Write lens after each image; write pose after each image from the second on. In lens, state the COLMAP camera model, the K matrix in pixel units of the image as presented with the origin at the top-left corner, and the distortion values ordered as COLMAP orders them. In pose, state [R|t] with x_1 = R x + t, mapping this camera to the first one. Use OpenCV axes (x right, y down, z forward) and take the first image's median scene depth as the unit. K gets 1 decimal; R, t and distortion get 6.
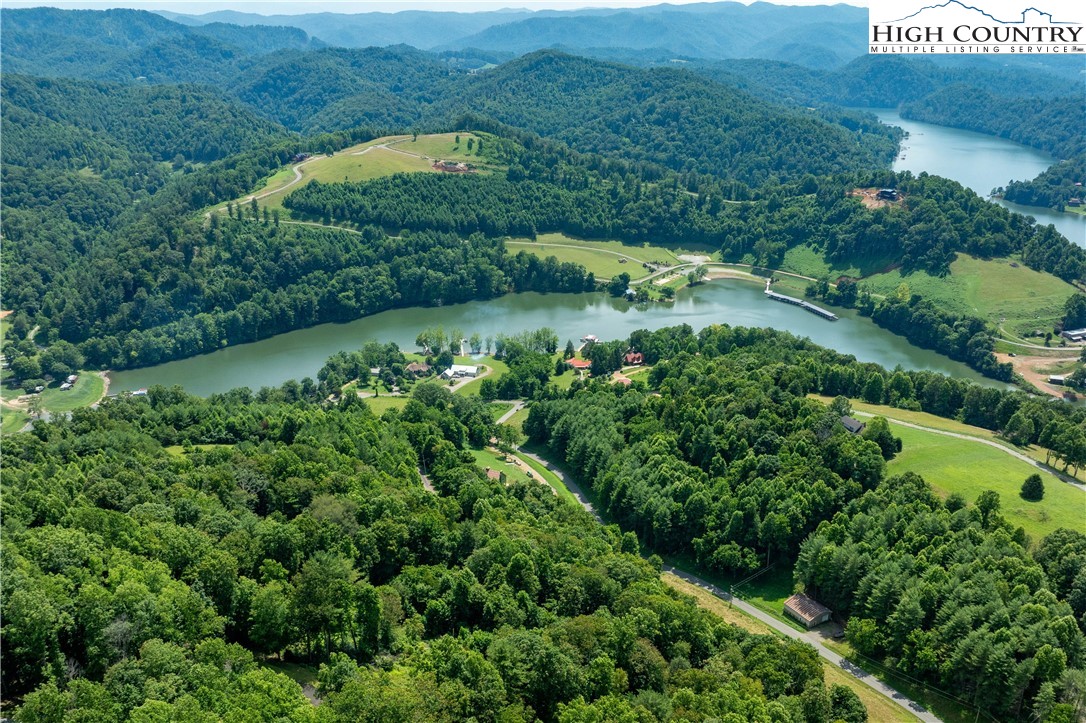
lens RADIAL K [[894.6, 0, 545.1], [0, 894.6, 456.6], [0, 0, 1]] dist [-0.029182, -0.021990]
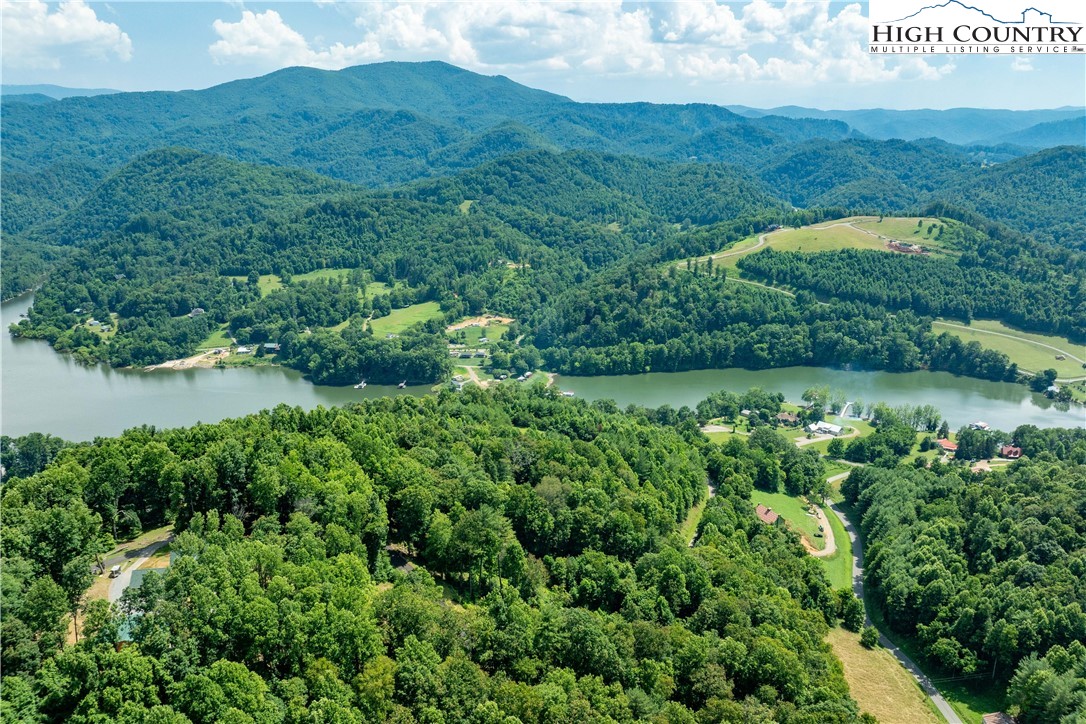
lens RADIAL K [[808.6, 0, 544.7], [0, 808.6, 411.7], [0, 0, 1]] dist [-0.045570, -0.004041]
pose [[0.823620, 0.189225, -0.534644, 0.112858], [-0.243254, 0.969447, -0.031619, -0.002201], [0.512326, 0.156096, 0.844486, 0.010766]]
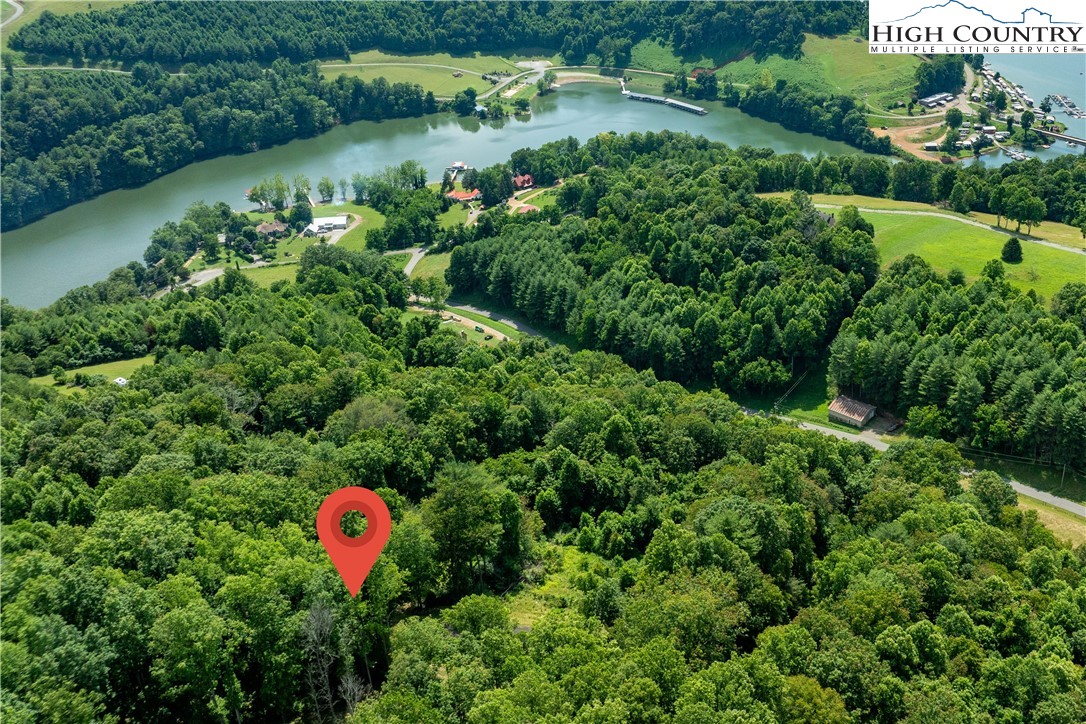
lens RADIAL K [[981.4, 0, 687.2], [0, 981.4, 272.6], [0, 0, 1]] dist [-0.020452, -0.031406]
pose [[0.920665, -0.166019, 0.353291, -0.092693], [0.168117, 0.985451, 0.024976, -0.014050], [-0.352297, 0.036400, 0.935180, 0.022058]]
